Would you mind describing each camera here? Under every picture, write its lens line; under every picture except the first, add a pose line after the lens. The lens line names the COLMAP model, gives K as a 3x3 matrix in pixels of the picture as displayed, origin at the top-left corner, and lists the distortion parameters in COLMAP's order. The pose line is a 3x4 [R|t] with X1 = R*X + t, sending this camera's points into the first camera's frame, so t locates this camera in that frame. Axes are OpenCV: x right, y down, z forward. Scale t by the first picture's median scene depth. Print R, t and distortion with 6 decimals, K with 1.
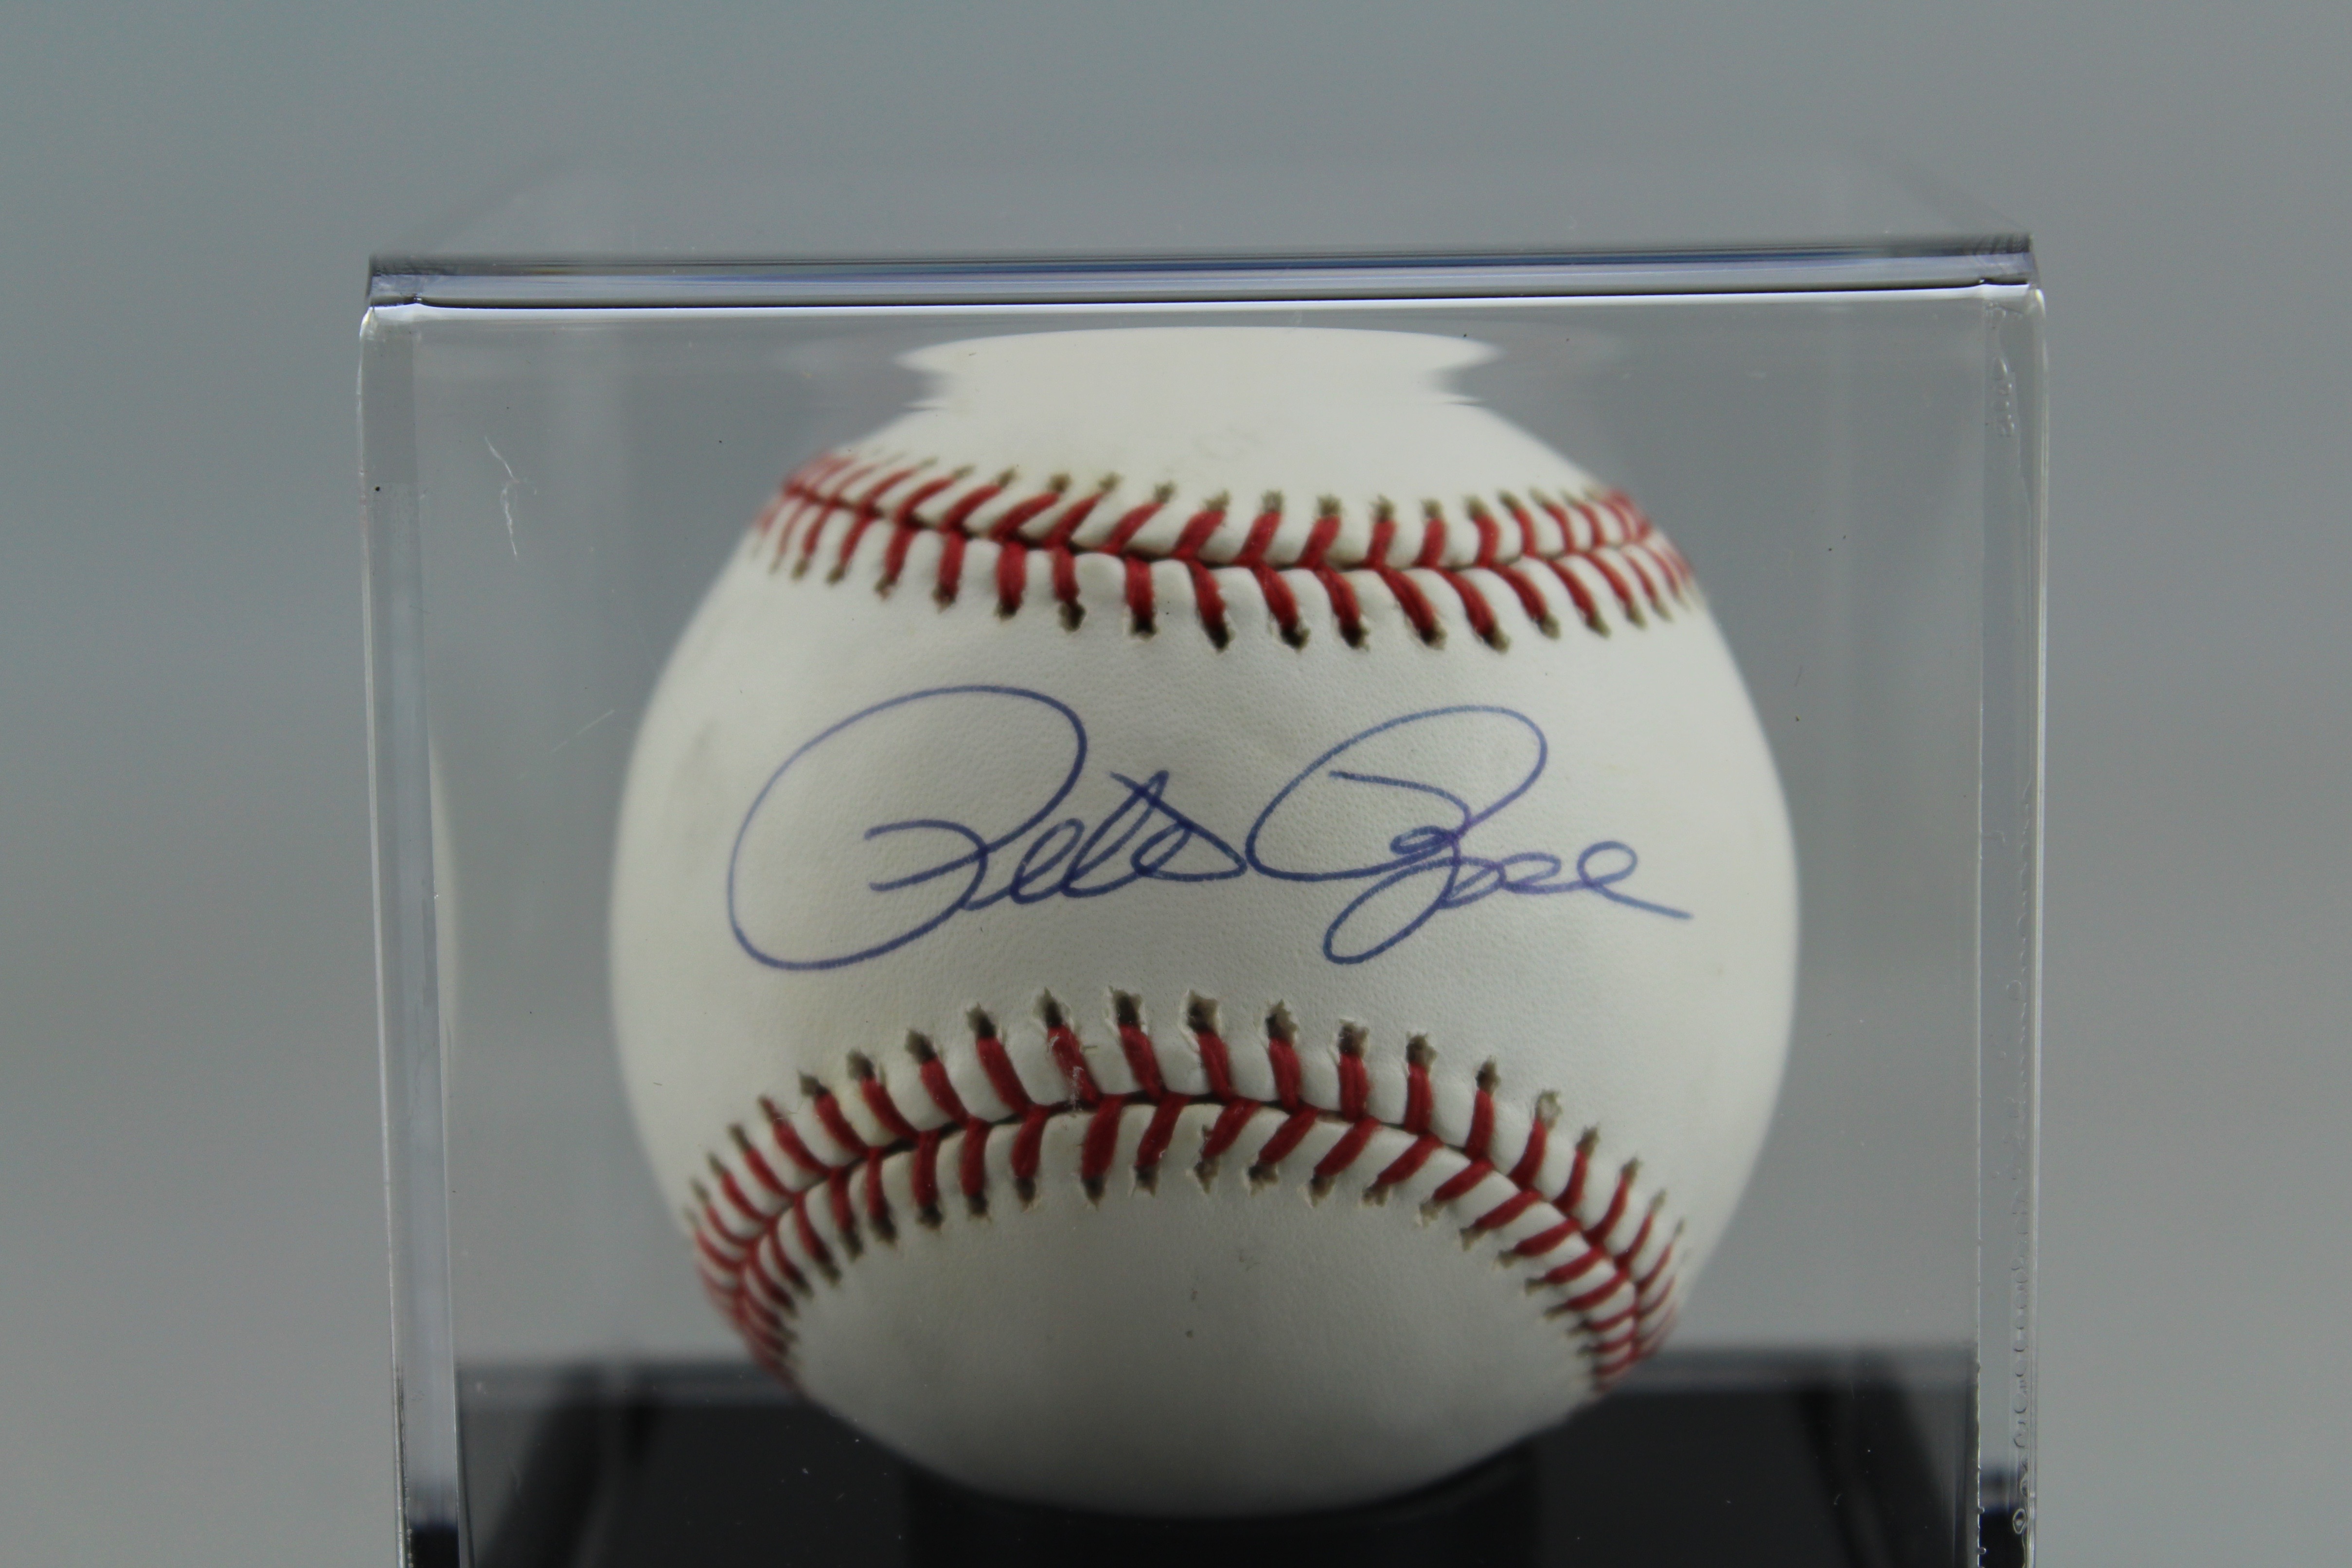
lens RADIAL K [[5890.9, 0, 1176.0], [0, 5890.9, 784.0], [0, 0, 1]] dist [0.087922, 0.187926]
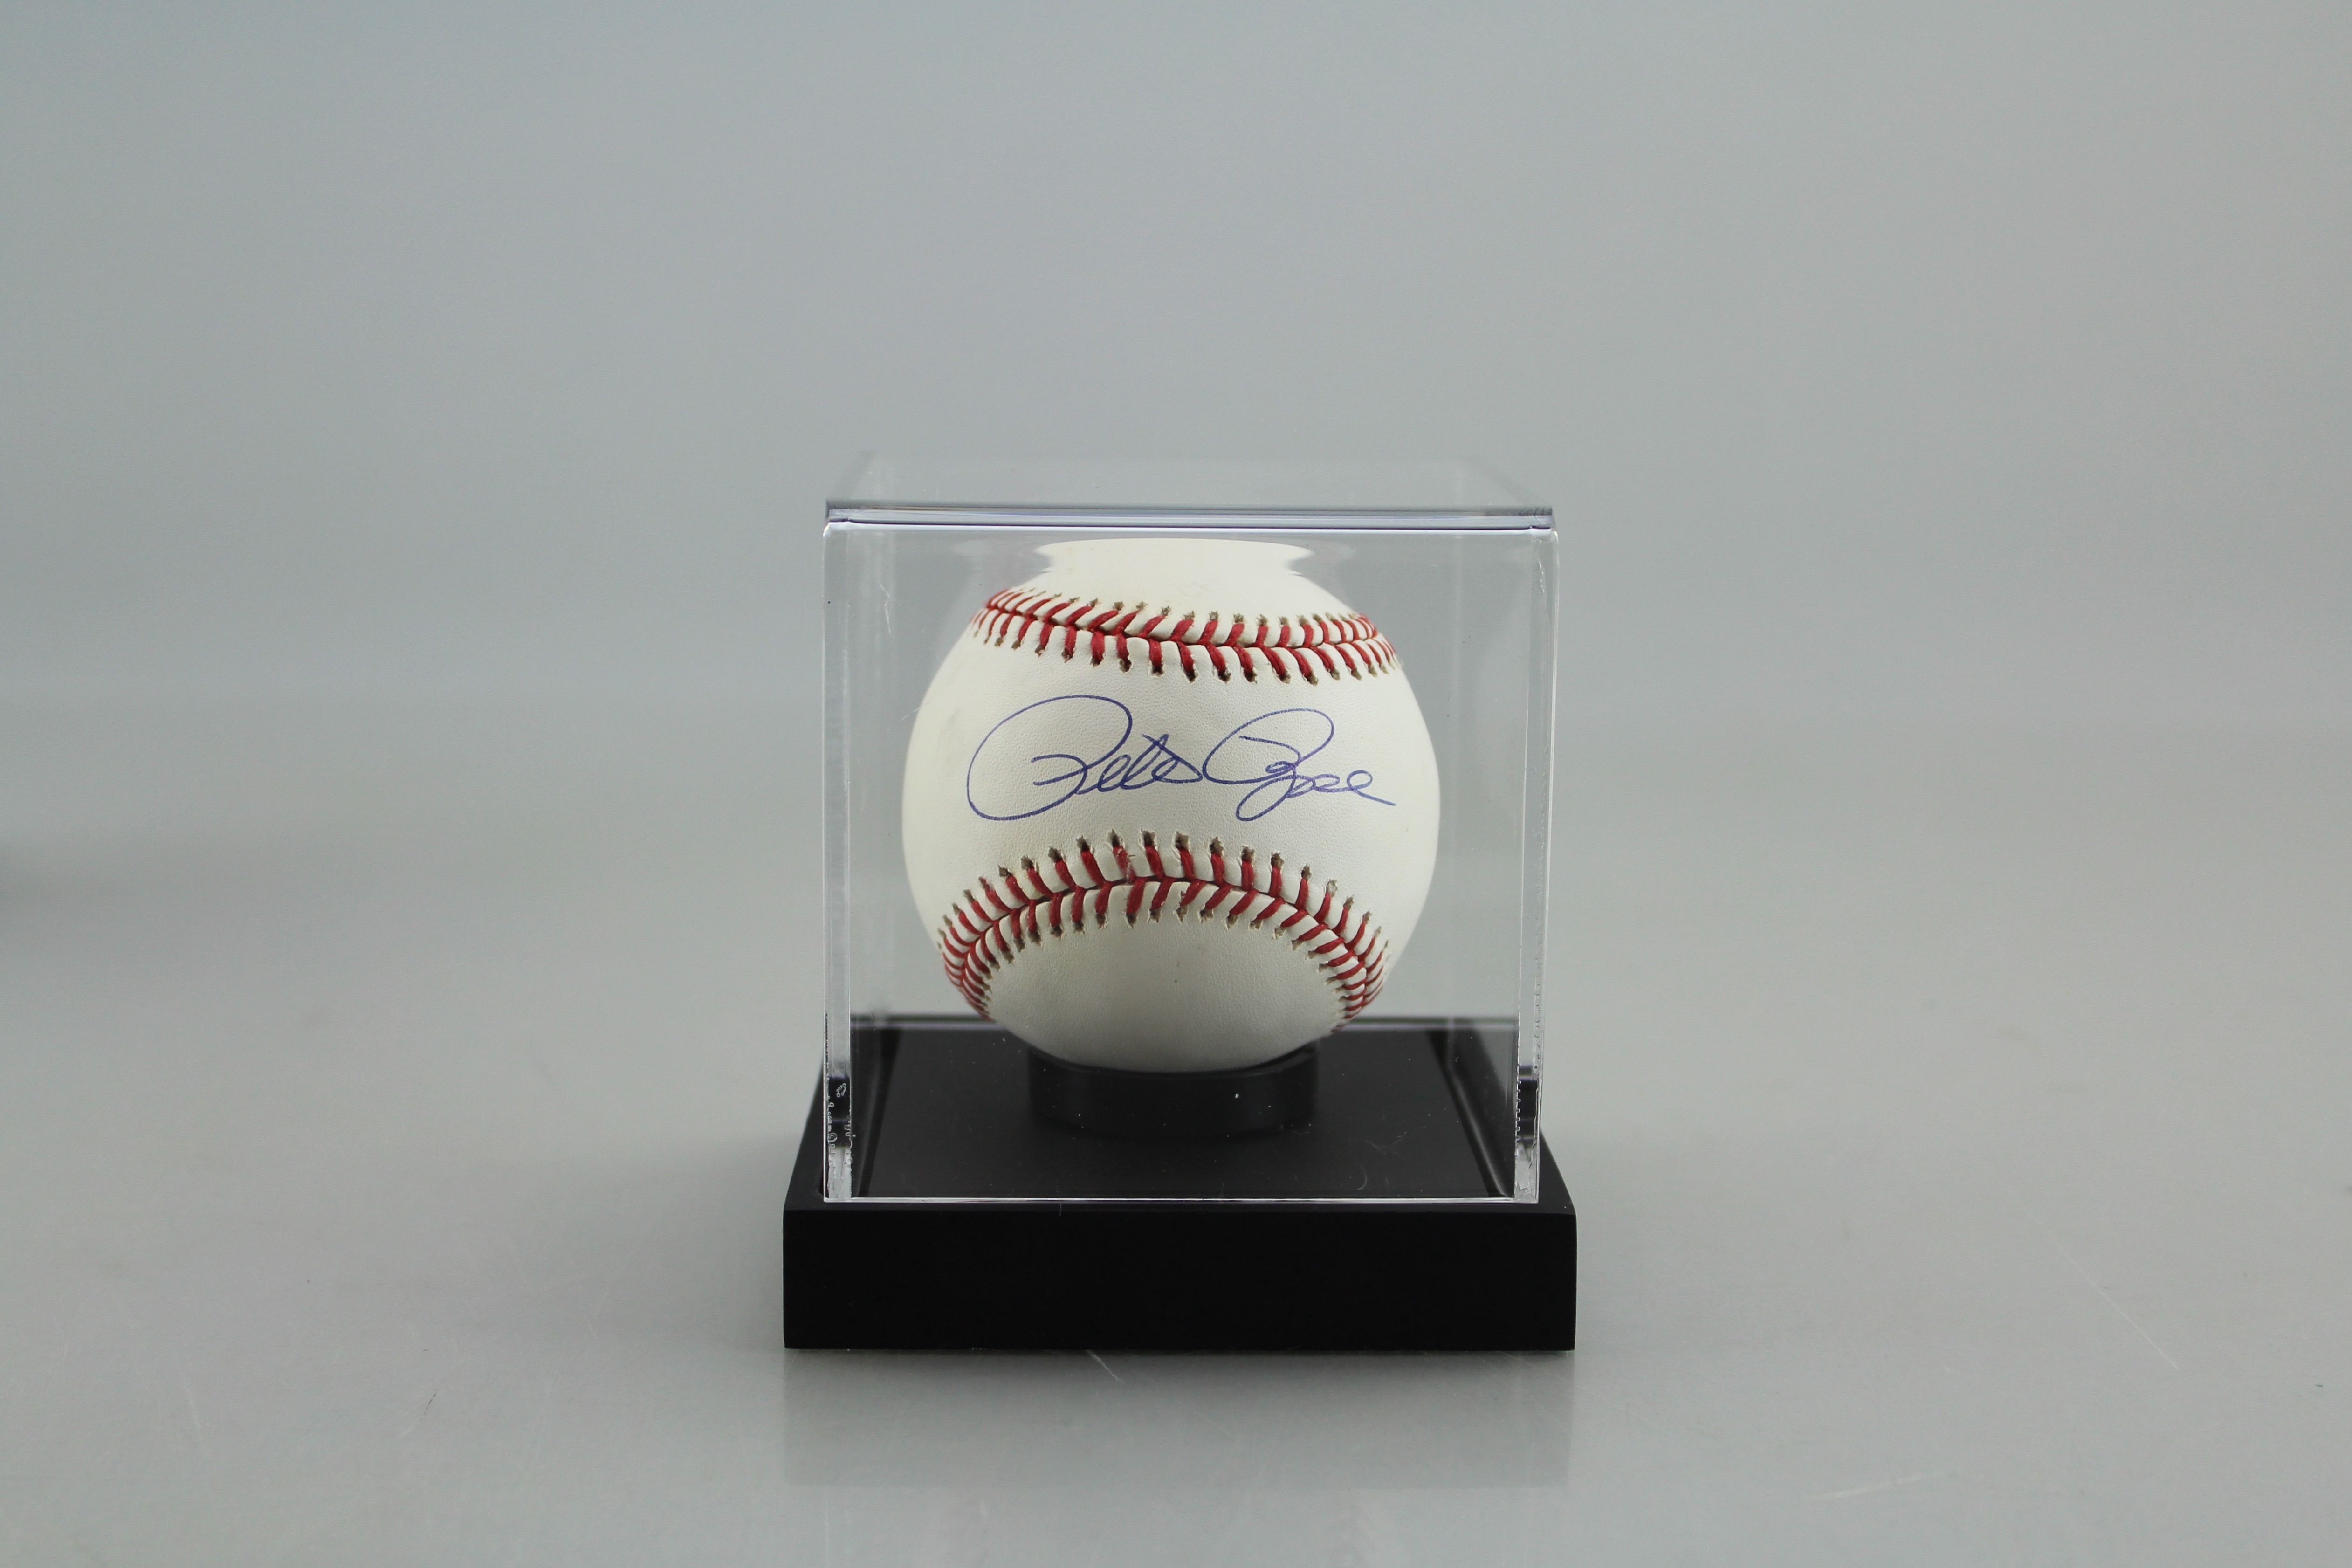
lens RADIAL K [[3430.8, 0, 1176.0], [0, 3430.8, 784.0], [0, 0, 1]] dist [-0.071134, -0.016223]
pose [[0.998705, 0.019212, 0.047102, -0.059487], [-0.019176, 0.999815, -0.001197, 0.018217], [-0.047117, 0.000292, 0.998889, -0.310452]]
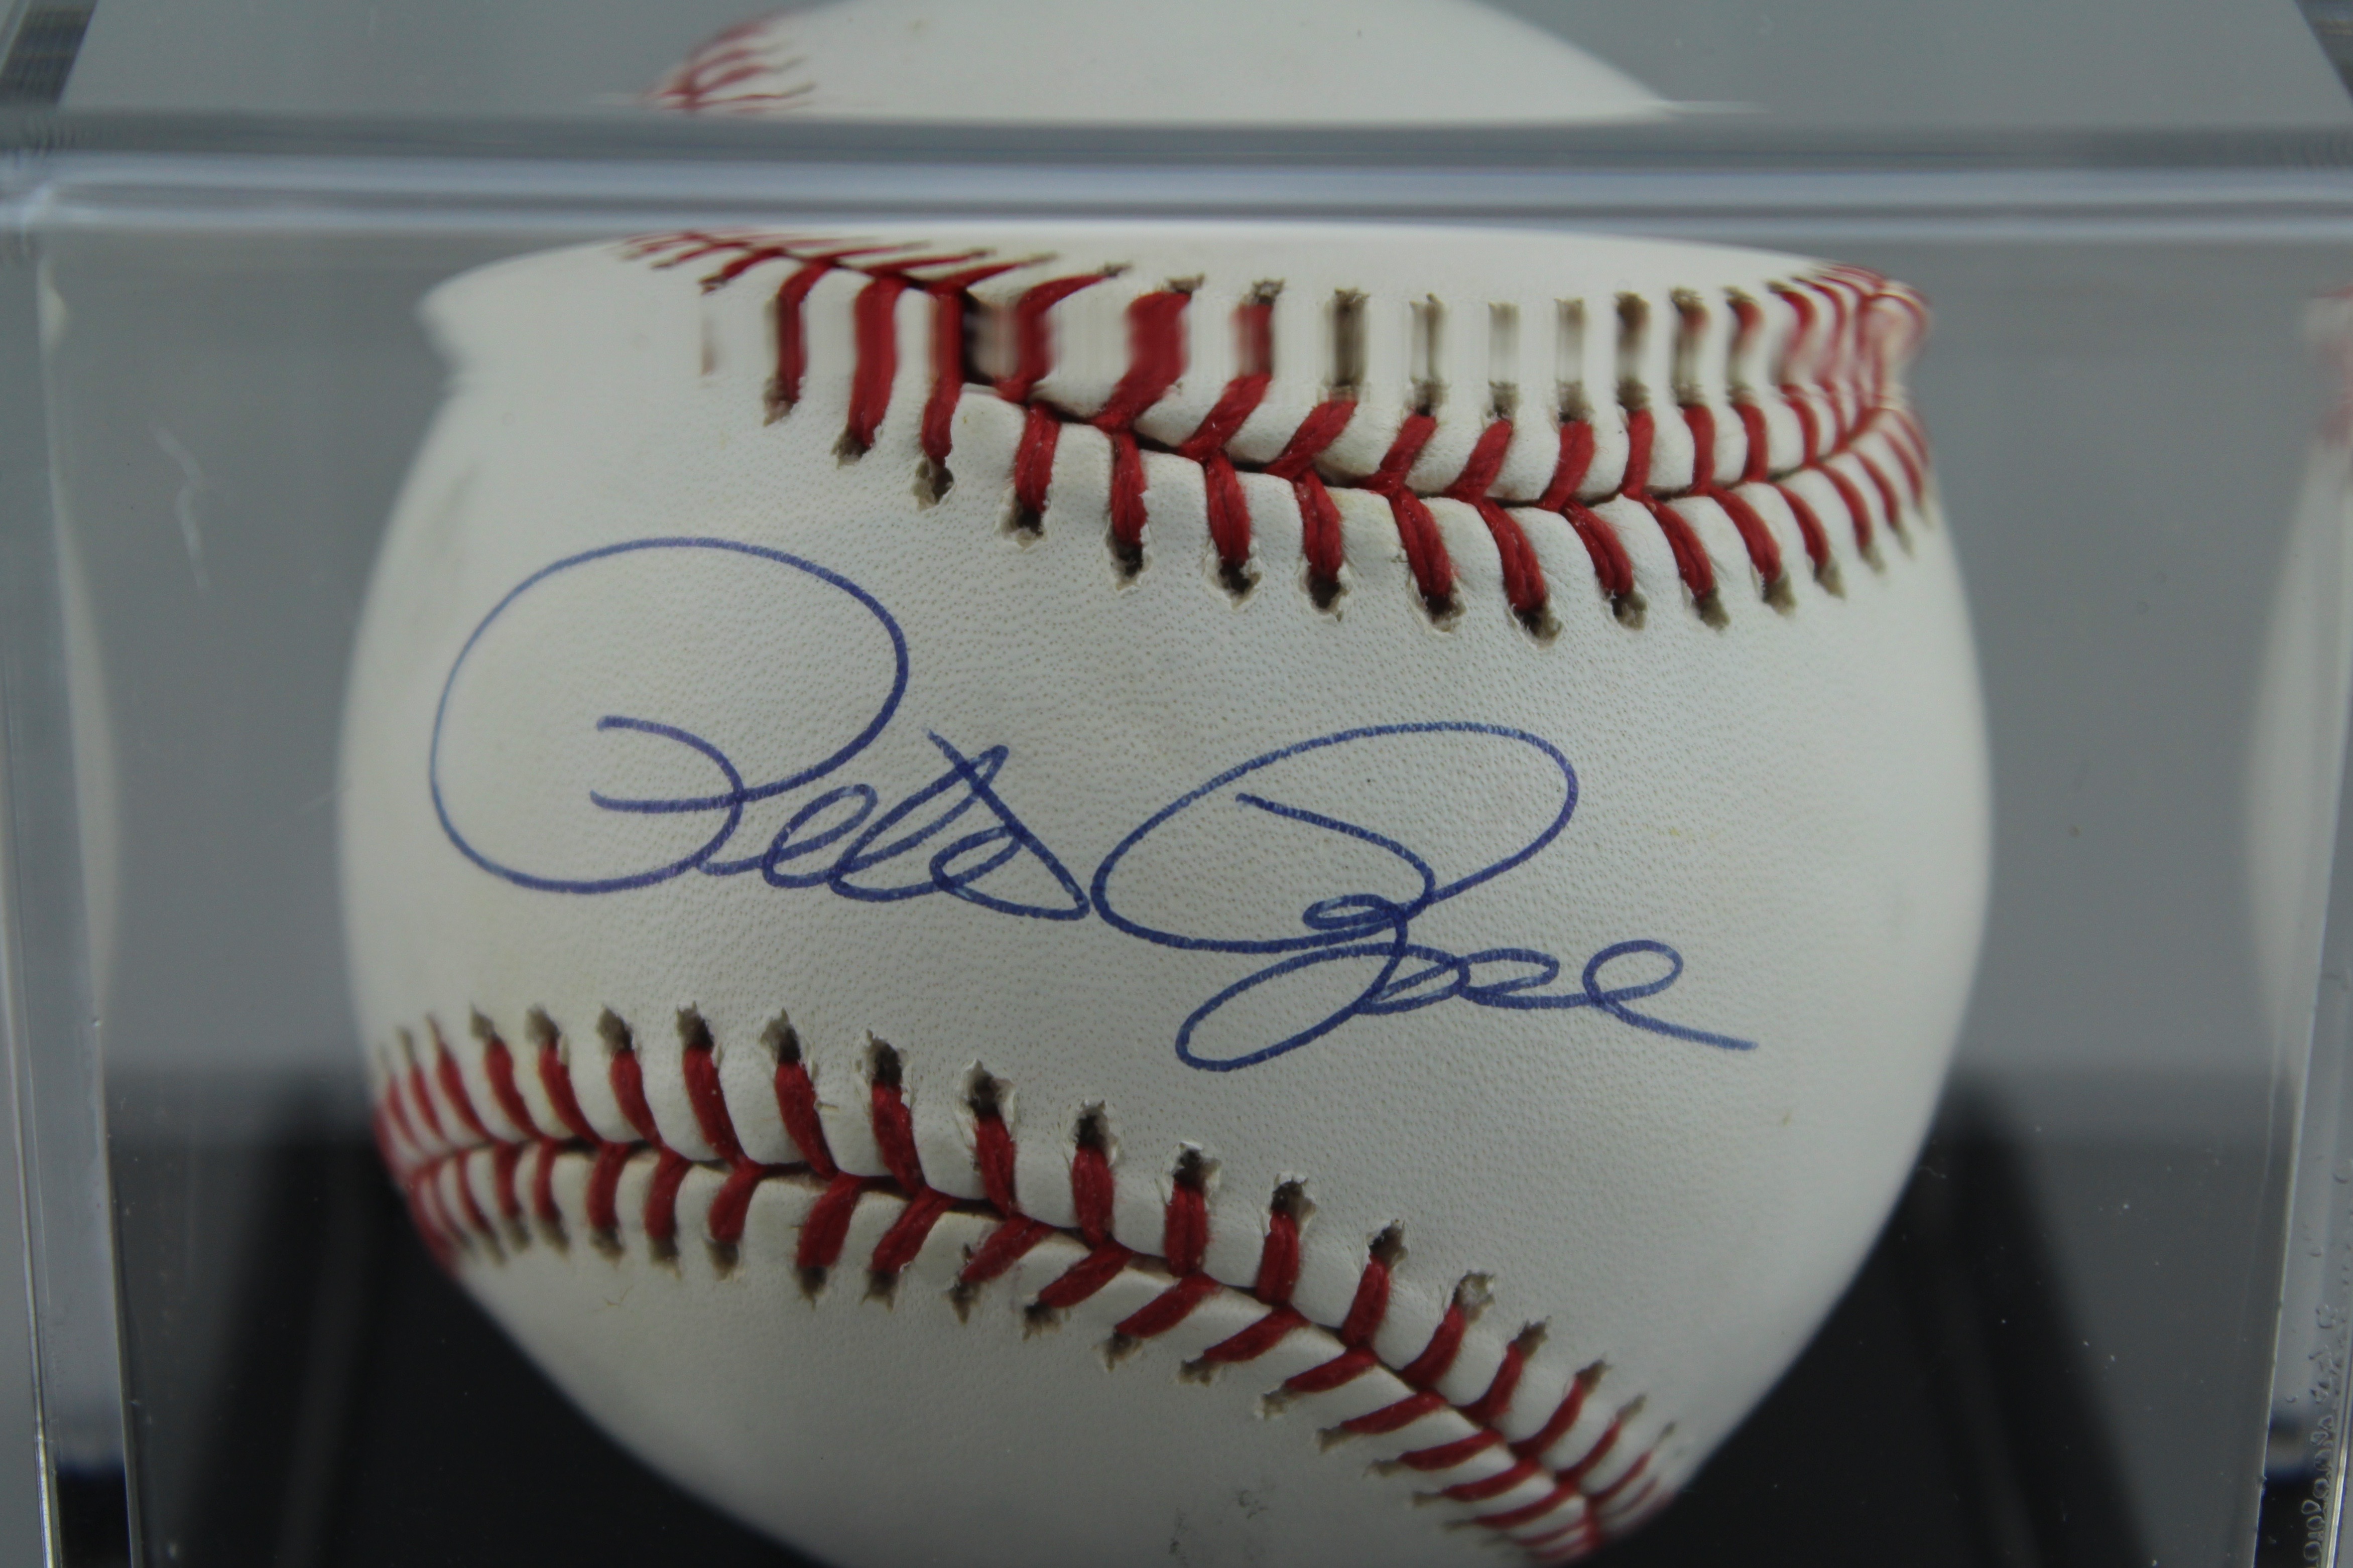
lens RADIAL K [[5892.8, 0, 1176.5], [0, 5892.8, 784.0], [0, 0, 1]] dist [0.087922, 0.187926]
pose [[0.969577, 0.211120, -0.123891, 0.103875], [-0.177677, 0.955107, 0.237069, -0.164791], [0.168379, -0.207844, 0.963561, 0.331570]]
